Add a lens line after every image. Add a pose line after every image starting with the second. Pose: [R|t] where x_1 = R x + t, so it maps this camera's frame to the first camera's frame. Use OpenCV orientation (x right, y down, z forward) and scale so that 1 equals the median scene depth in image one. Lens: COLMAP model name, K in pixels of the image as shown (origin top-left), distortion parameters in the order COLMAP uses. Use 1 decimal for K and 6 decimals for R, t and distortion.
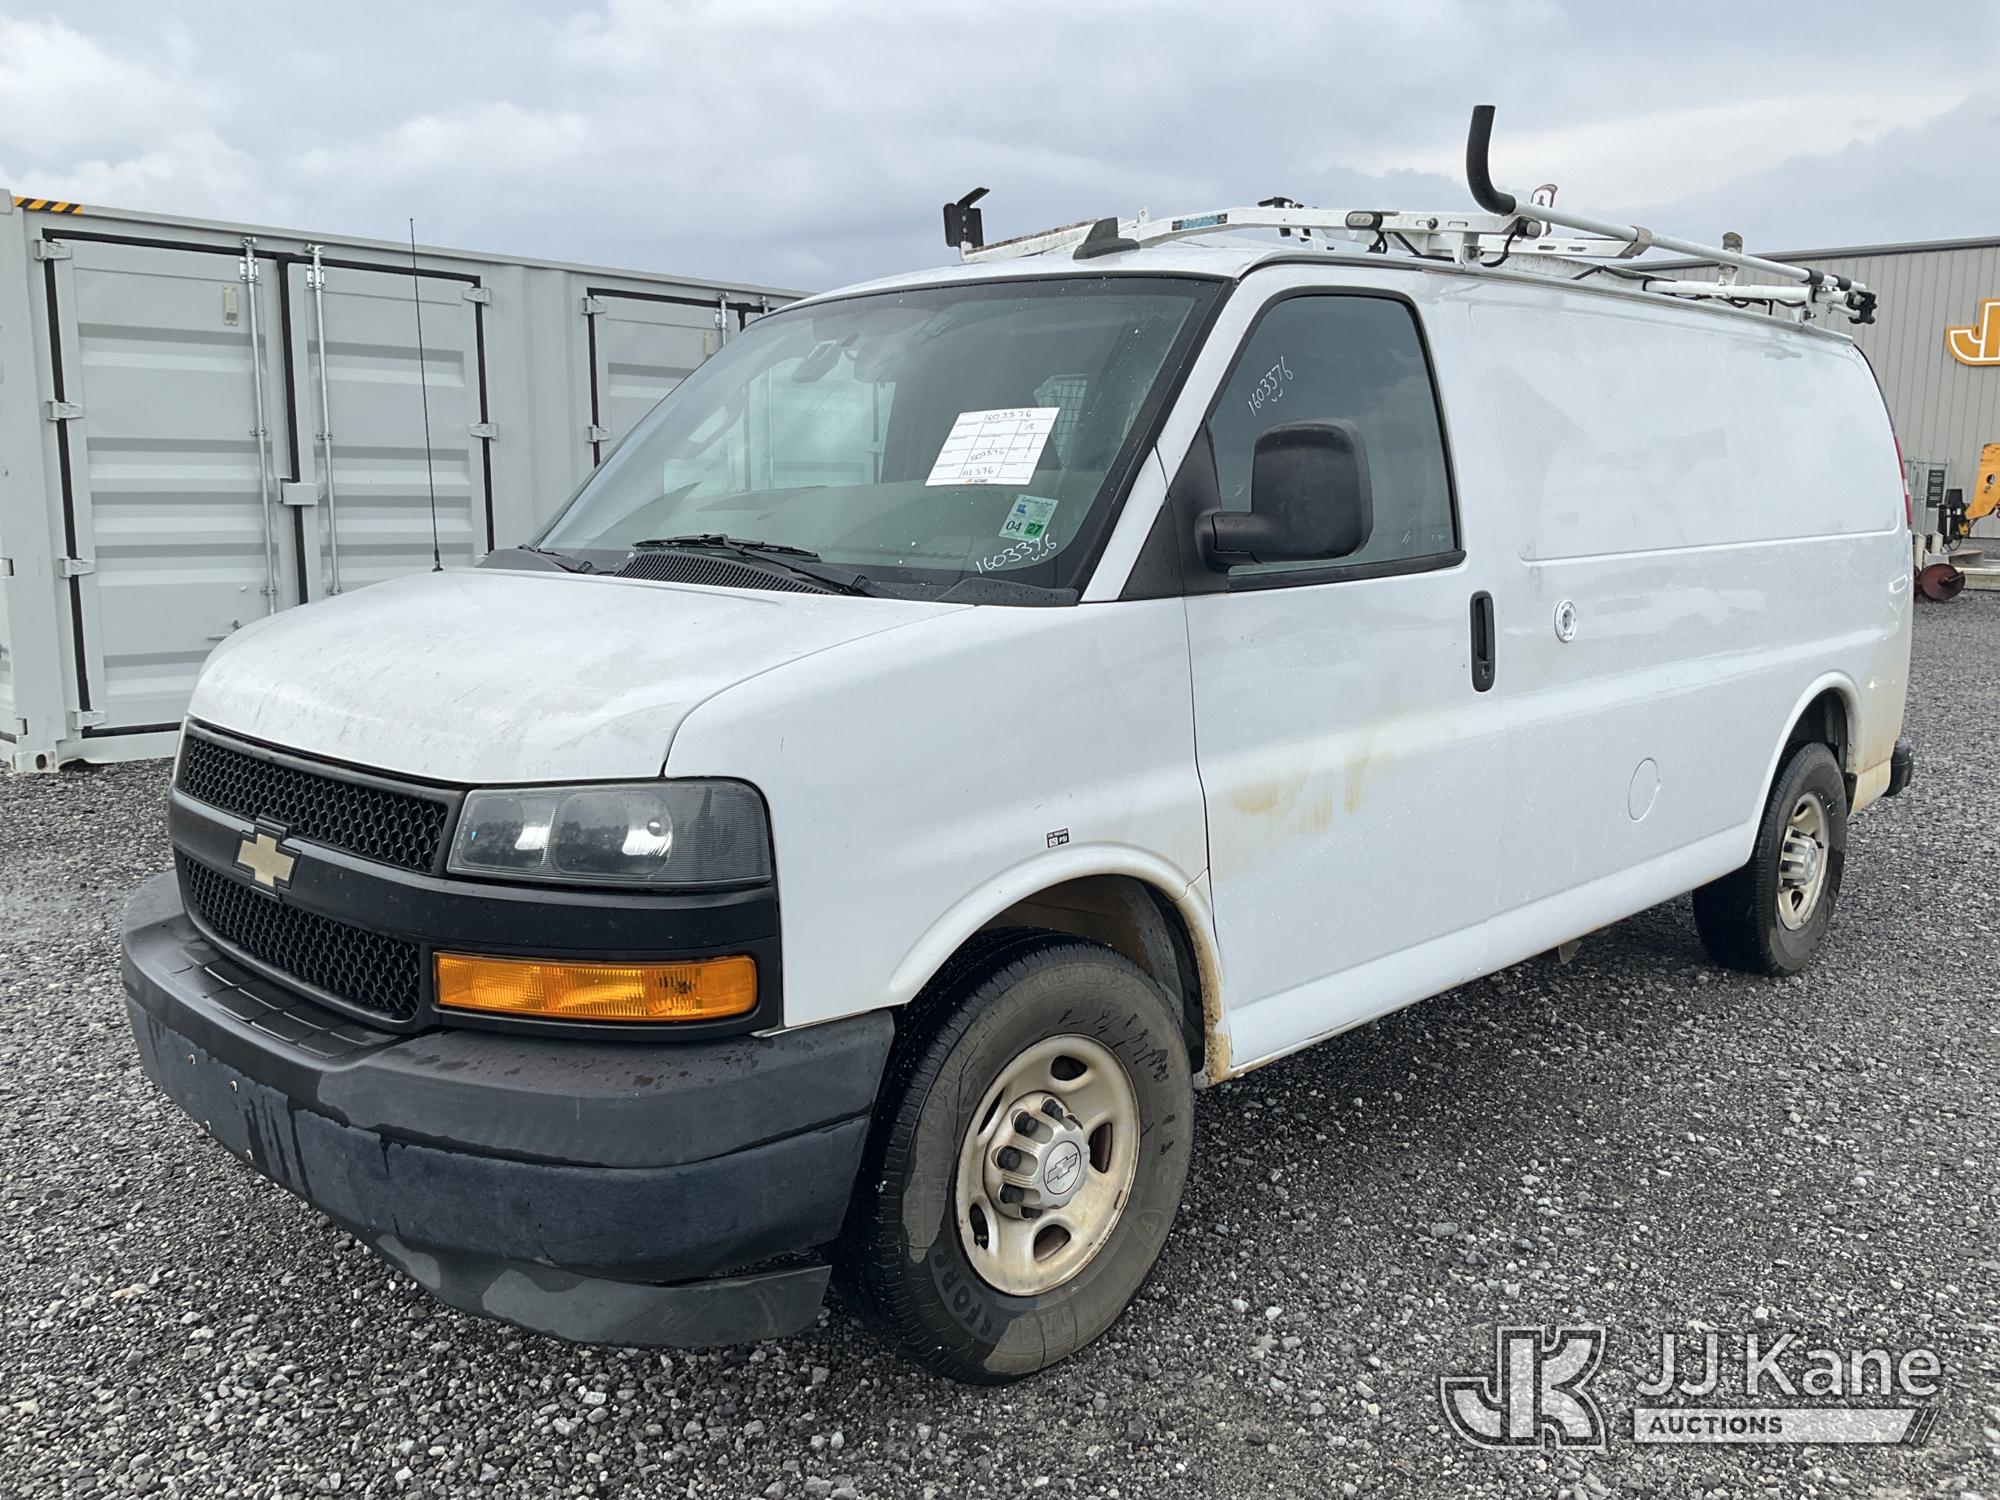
lens RADIAL K [[1642.4, 0, 1004.4], [0, 1642.4, 754.7], [0, 0, 1]] dist [0.052100, -0.010501]
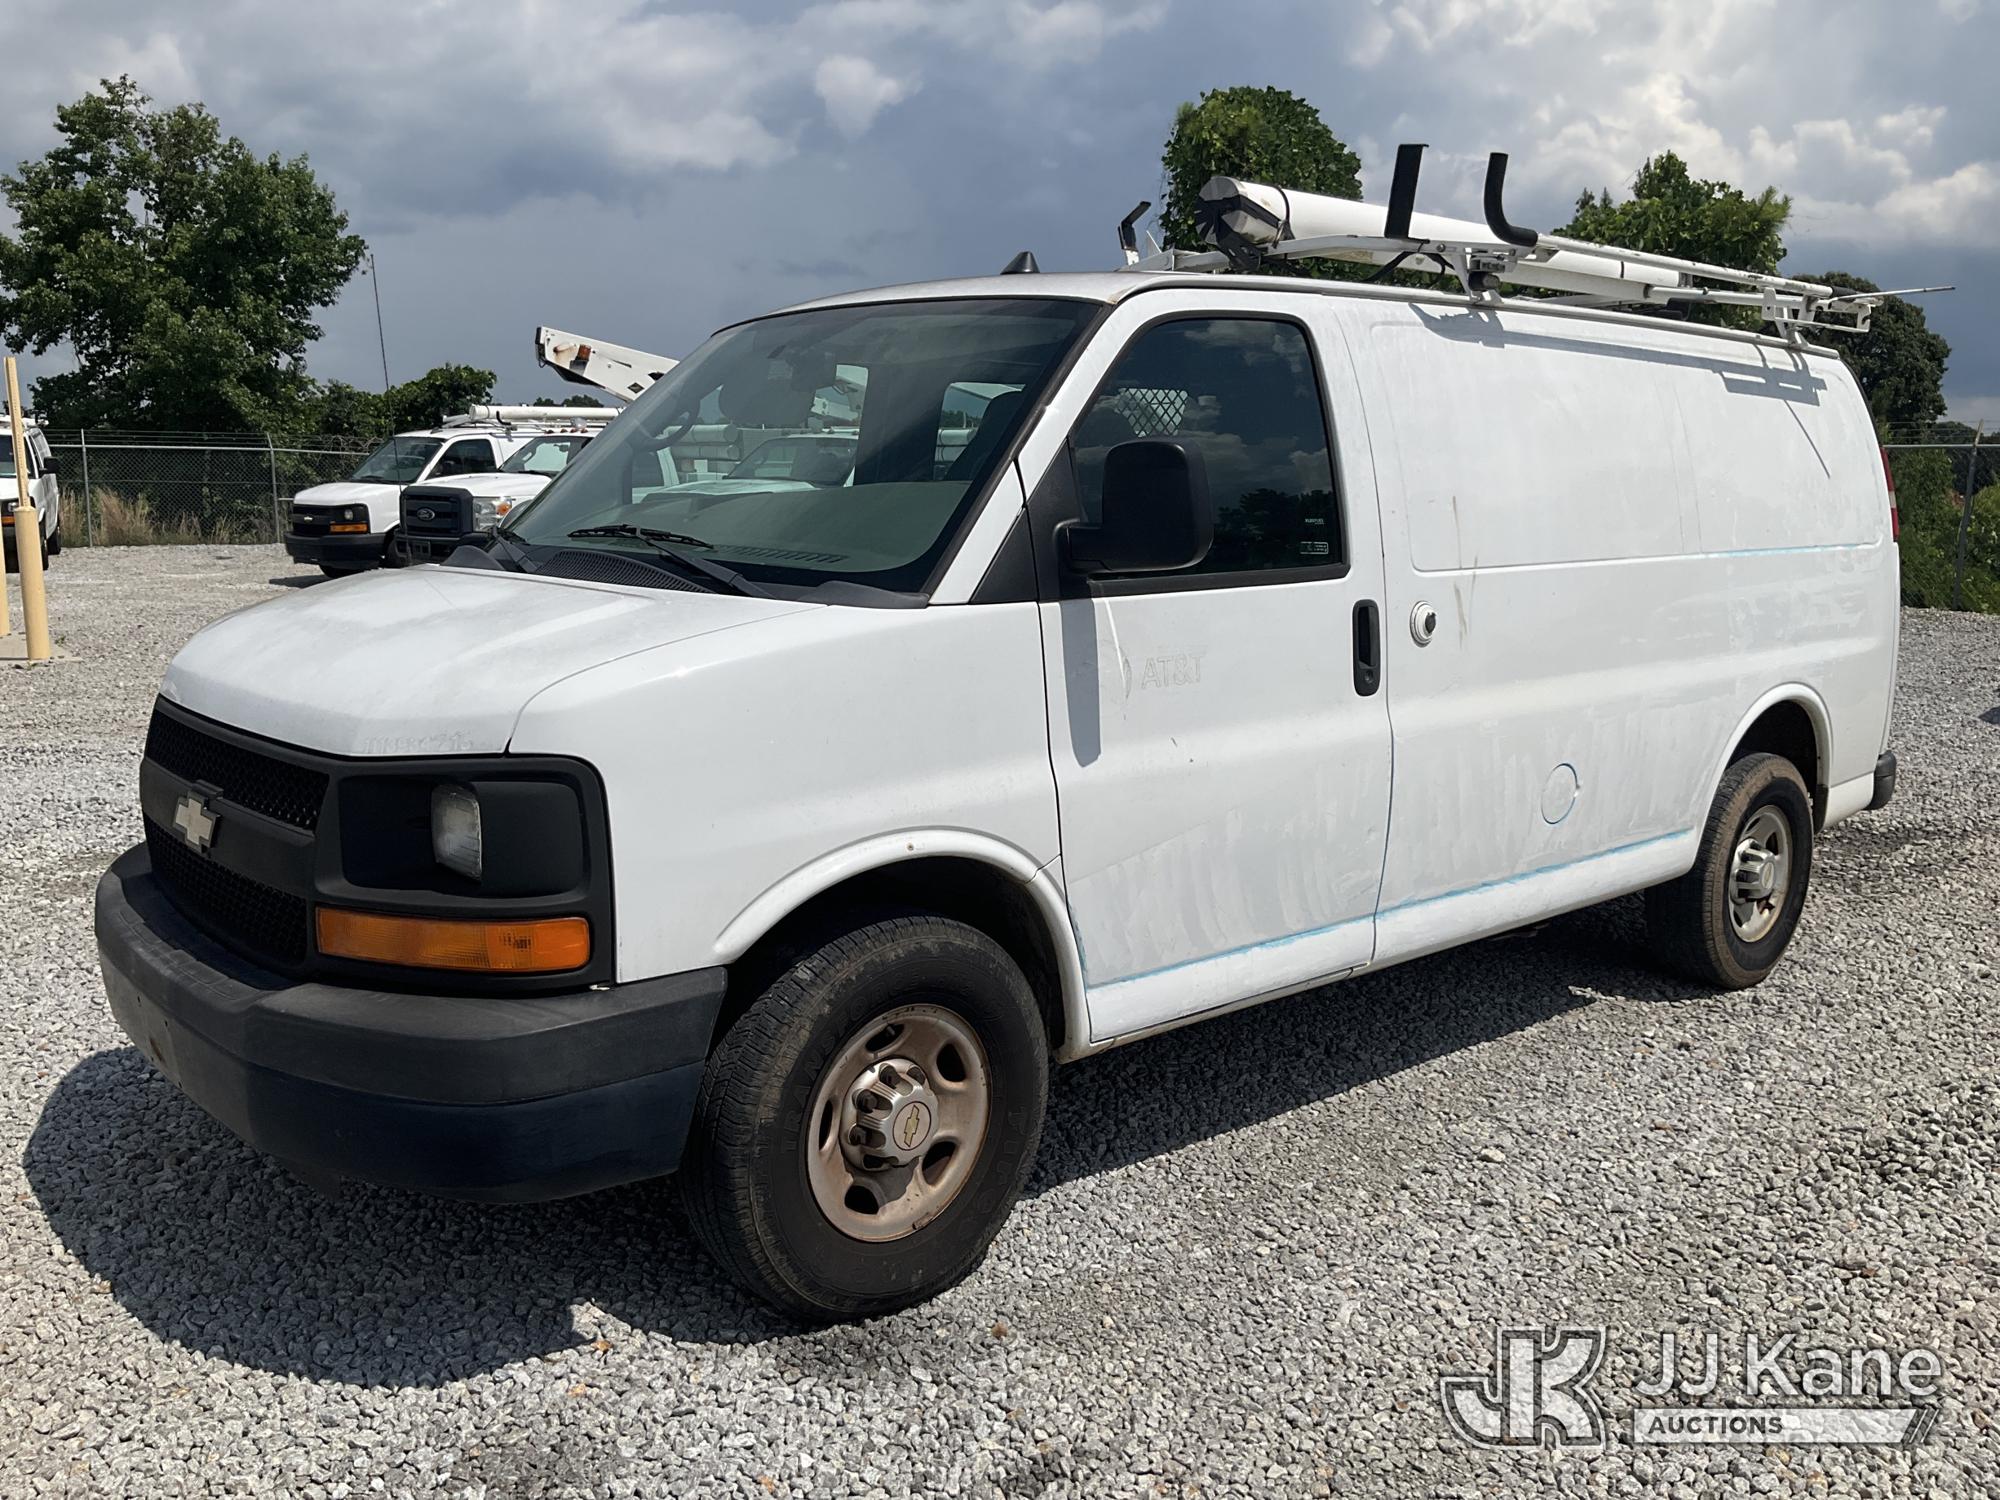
lens RADIAL K [[1642.4, 0, 998.6], [0, 1642.4, 745.4], [0, 0, 1]] dist [0.052100, -0.010501]
pose [[0.997192, 0.027729, -0.069571, 0.154625], [-0.027650, 0.999615, 0.002105, -0.003122], [0.069603, -0.000176, 0.997575, -0.072115]]
